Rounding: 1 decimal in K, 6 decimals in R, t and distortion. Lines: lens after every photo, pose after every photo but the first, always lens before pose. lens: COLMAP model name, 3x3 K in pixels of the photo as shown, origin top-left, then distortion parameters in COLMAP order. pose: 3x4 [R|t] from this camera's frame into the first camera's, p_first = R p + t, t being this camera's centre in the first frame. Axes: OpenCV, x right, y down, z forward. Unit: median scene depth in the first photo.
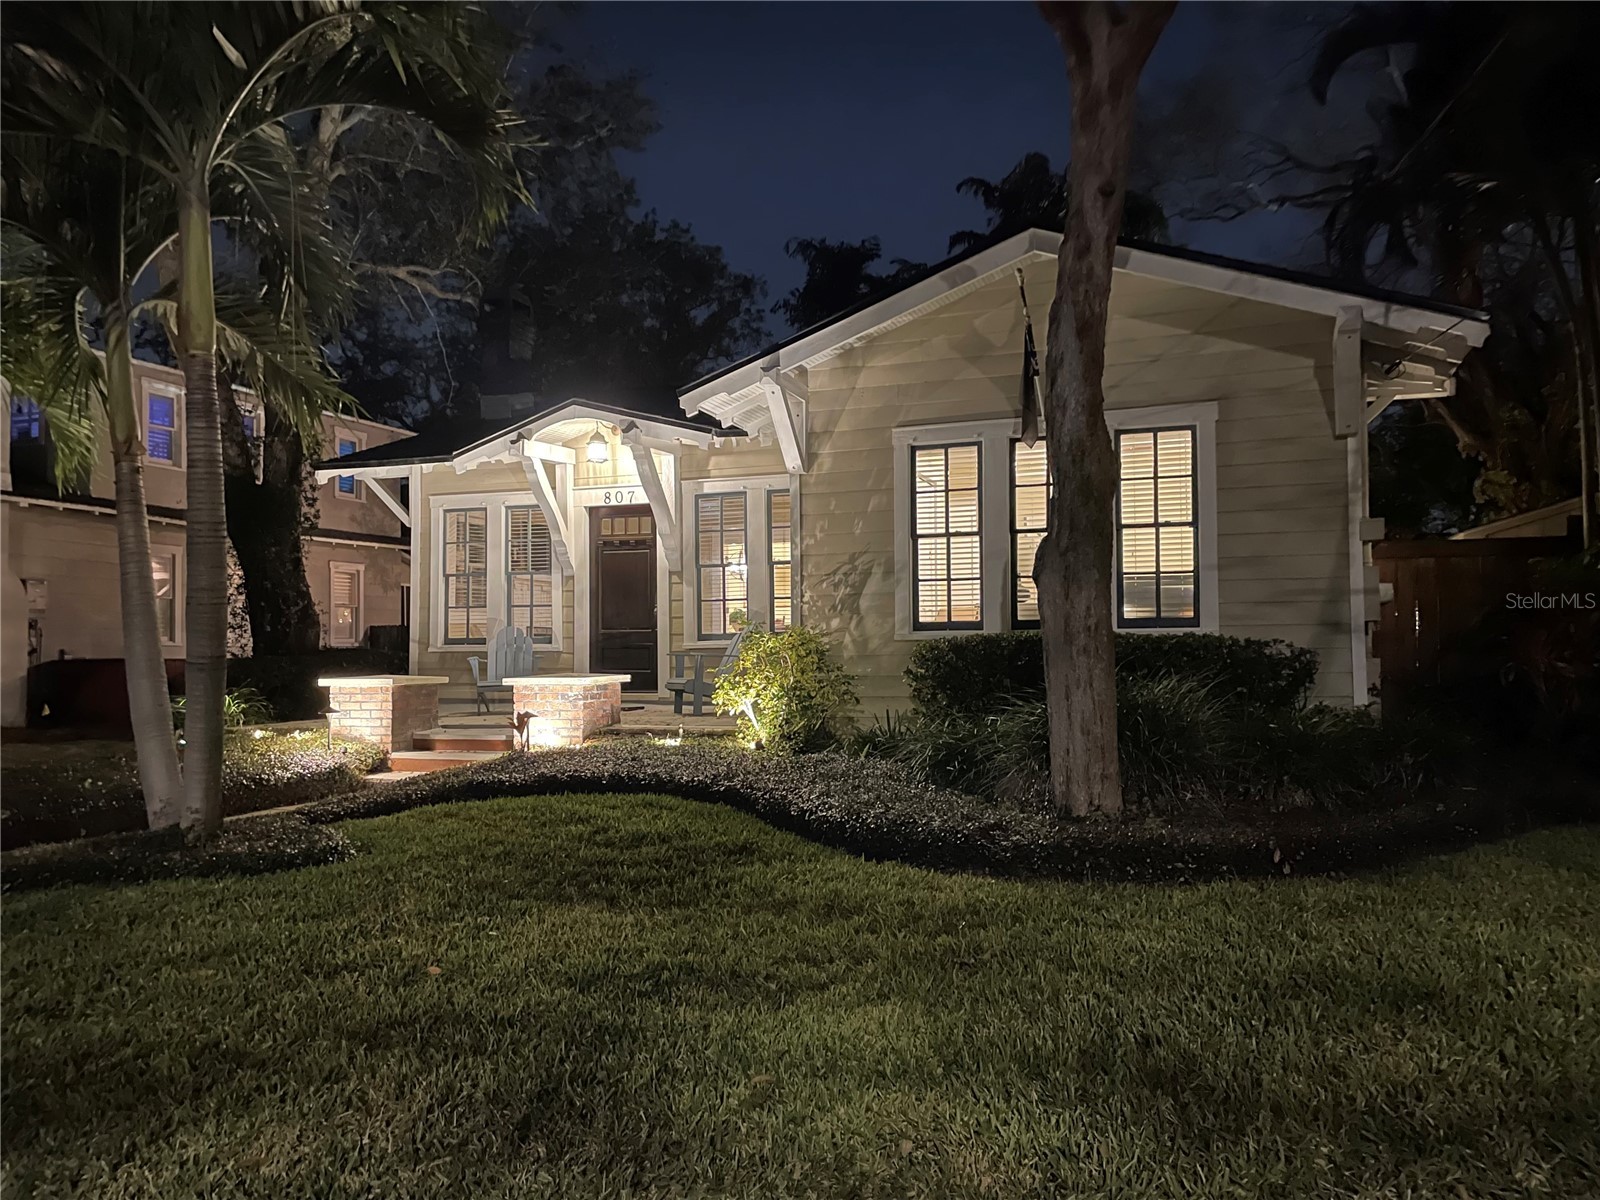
lens RADIAL K [[1194.0, 0, 826.8], [0, 1194.0, 607.0], [0, 0, 1]] dist [0.091044, -0.000817]
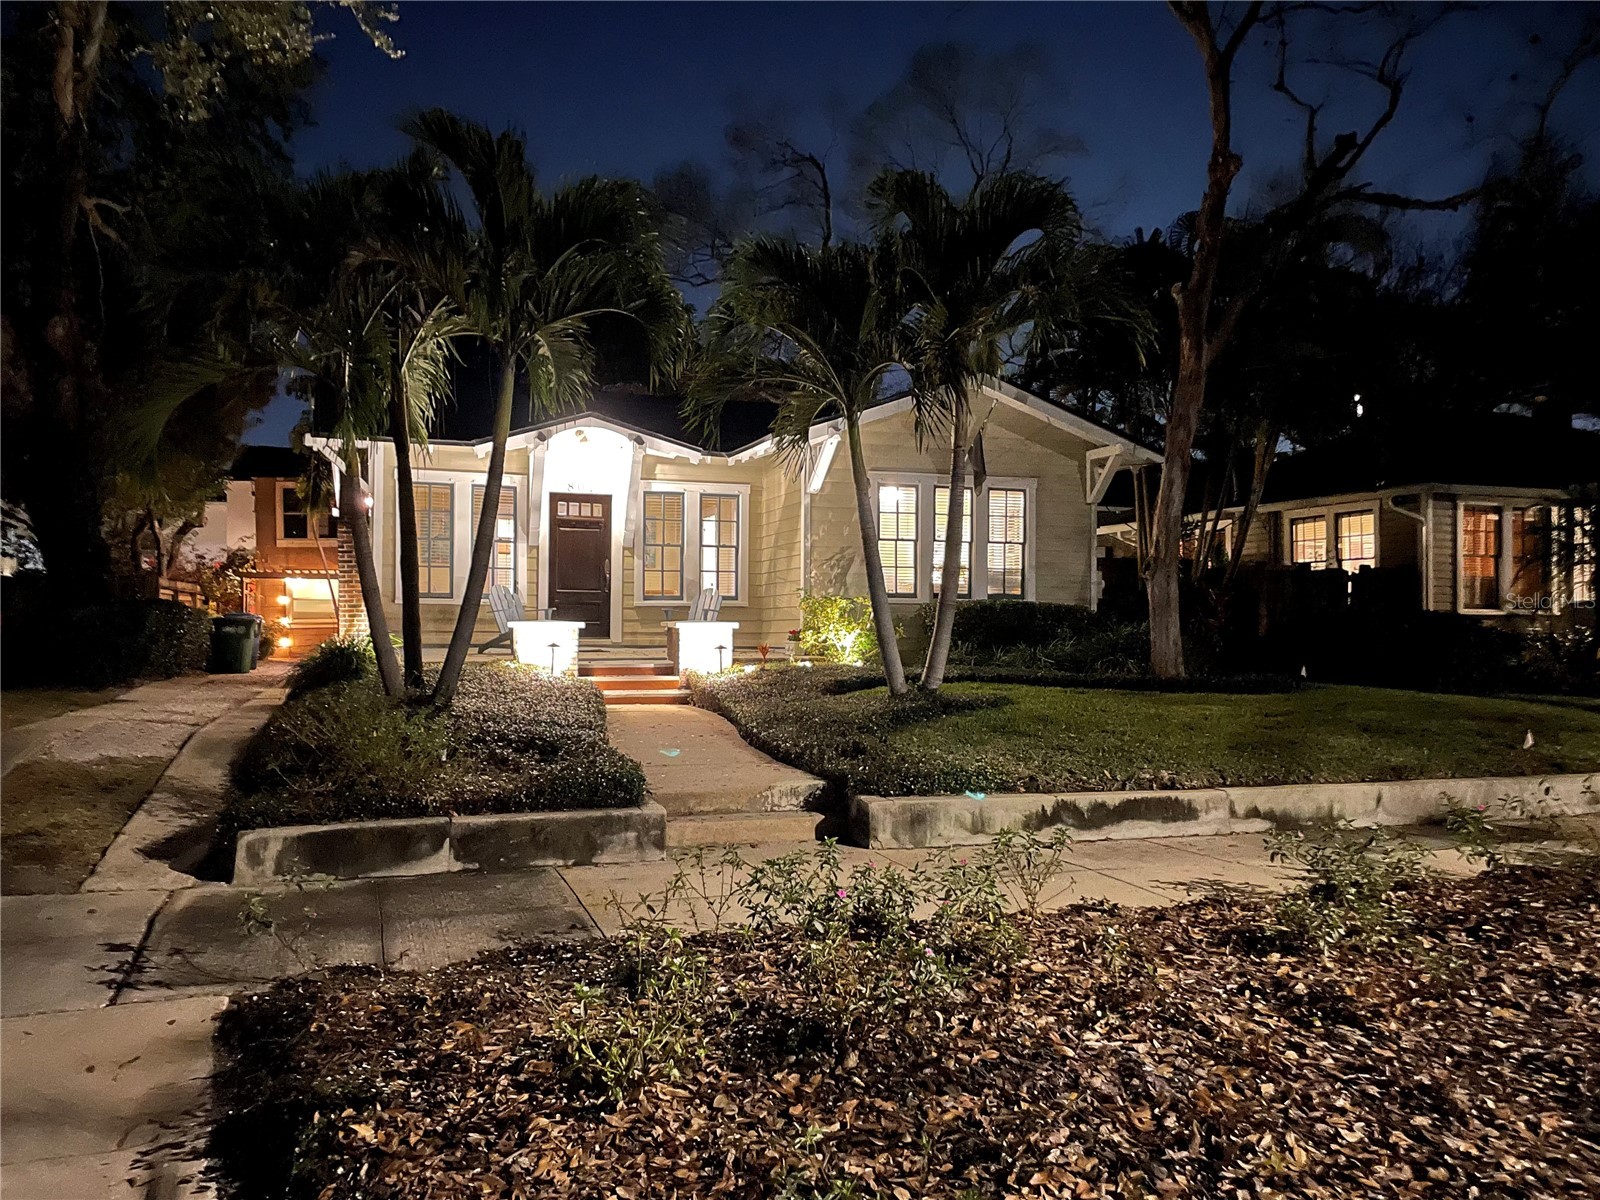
lens RADIAL K [[1171.1, 0, 789.0], [0, 1171.1, 609.7], [0, 0, 1]] dist [0.099794, -0.139999]
pose [[0.782132, 0.019393, 0.622811, -0.992816], [-0.035812, 0.999262, 0.013858, 0.018526], [-0.622083, -0.033142, 0.782250, -0.169815]]
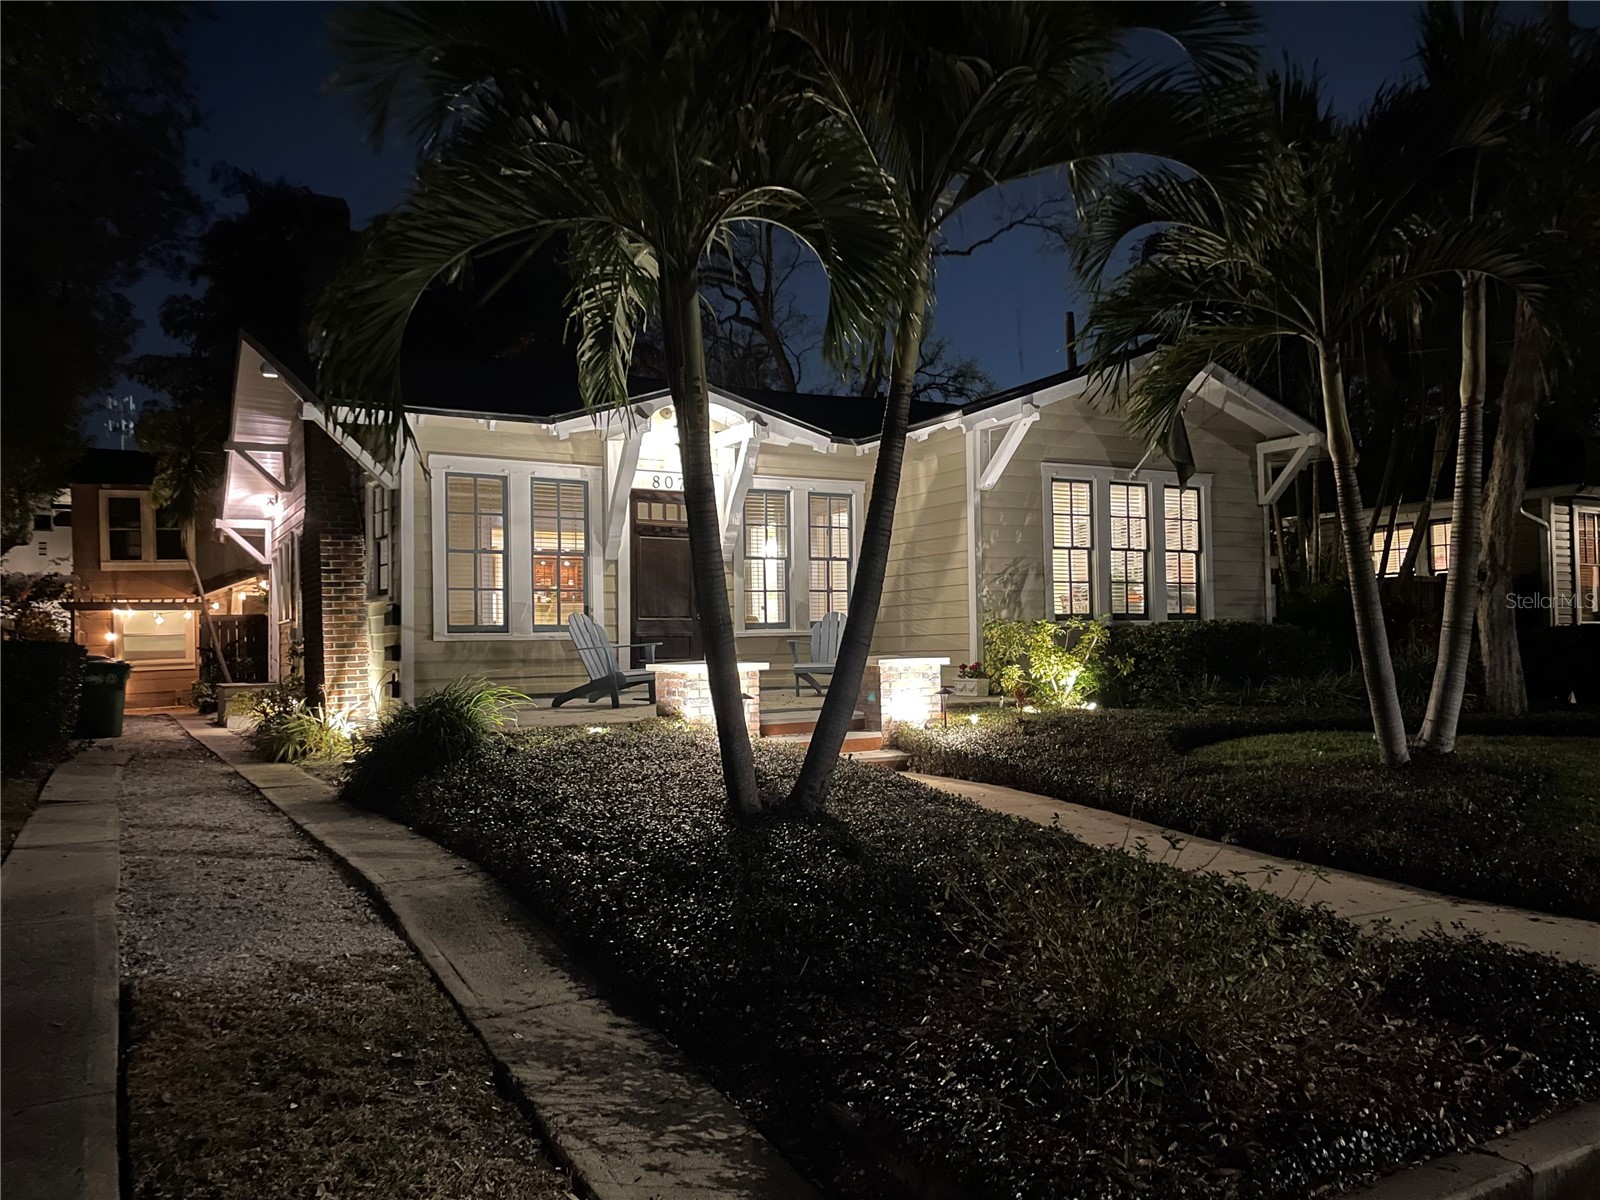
lens RADIAL K [[1171.1, 0, 810.6], [0, 1171.1, 616.4], [0, 0, 1]] dist [0.065942, -0.004098]
pose [[0.653663, 0.015582, 0.756625, -1.042229], [-0.018416, 0.999819, -0.004681, 0.025937], [-0.756561, -0.010874, 0.653832, 0.357155]]
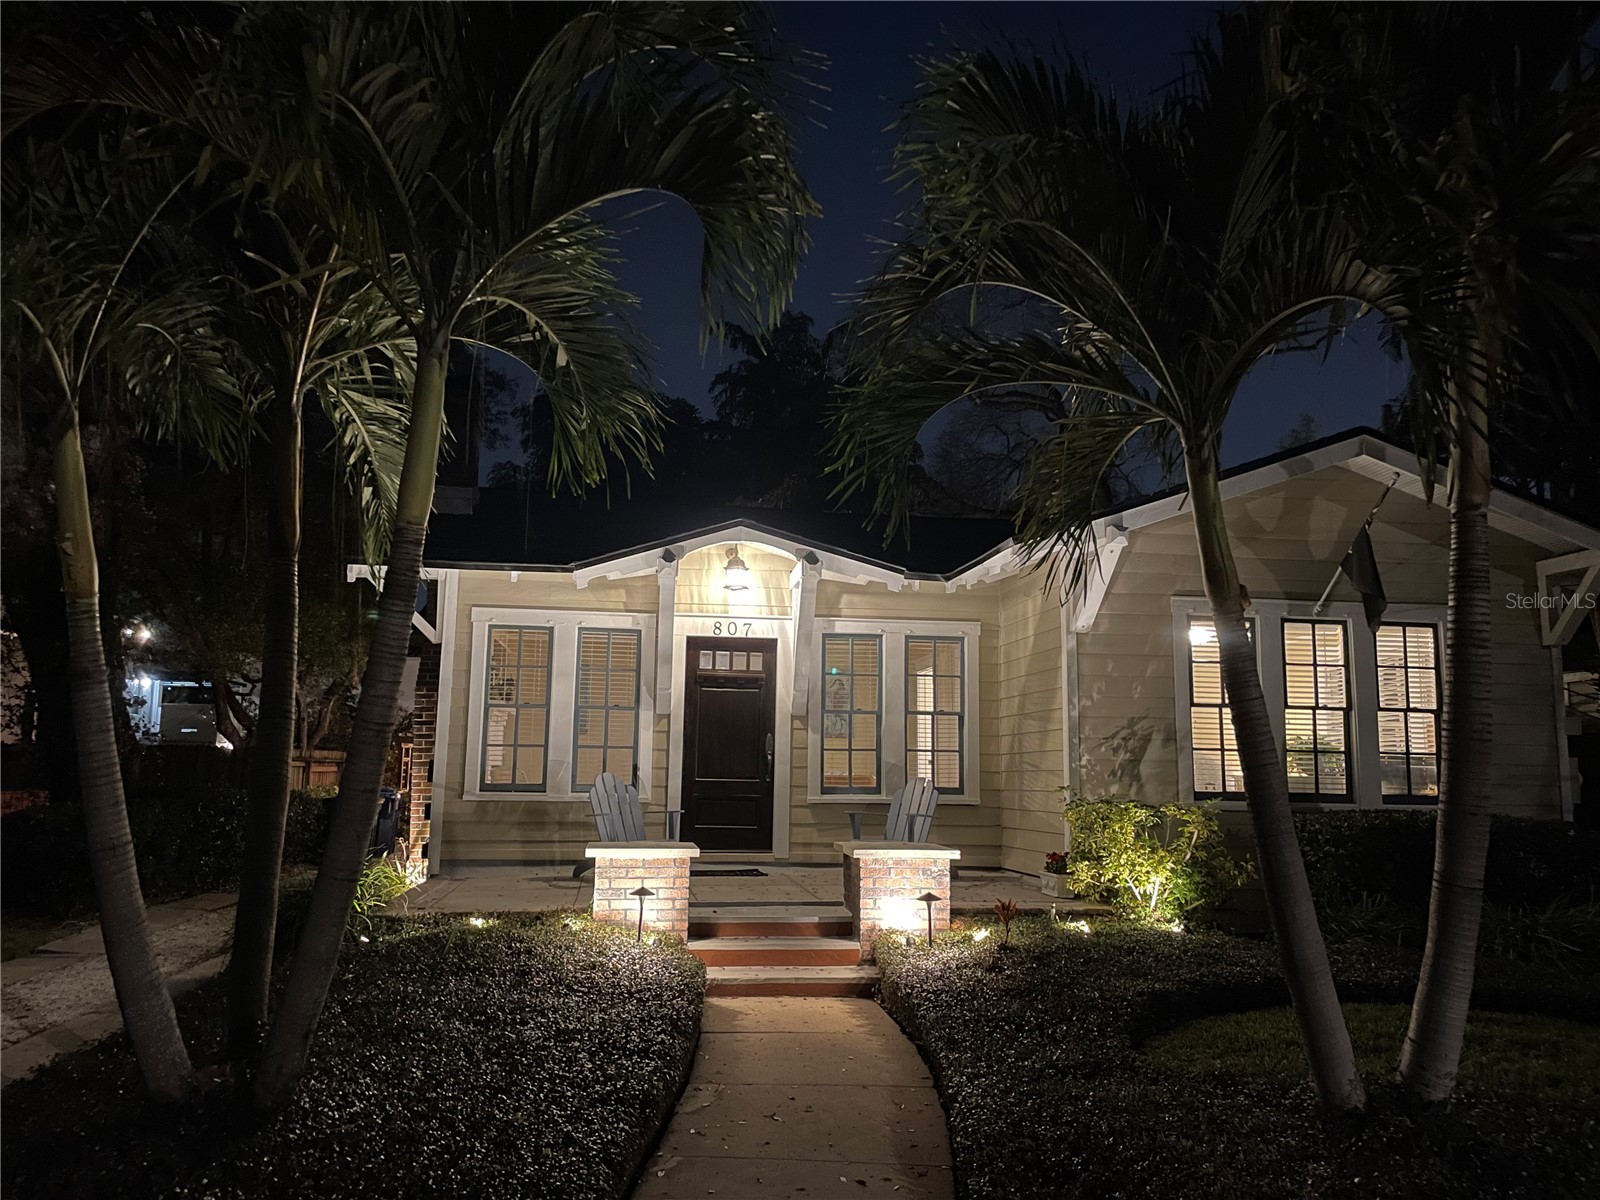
lens RADIAL K [[1171.1, 0, 789.0], [0, 1171.1, 609.7], [0, 0, 1]] dist [0.099794, -0.139999]
pose [[0.890800, 0.084420, 0.446484, -0.667767], [-0.040971, 0.993510, -0.106108, -0.018713], [-0.452544, 0.076228, 0.888478, 0.256728]]
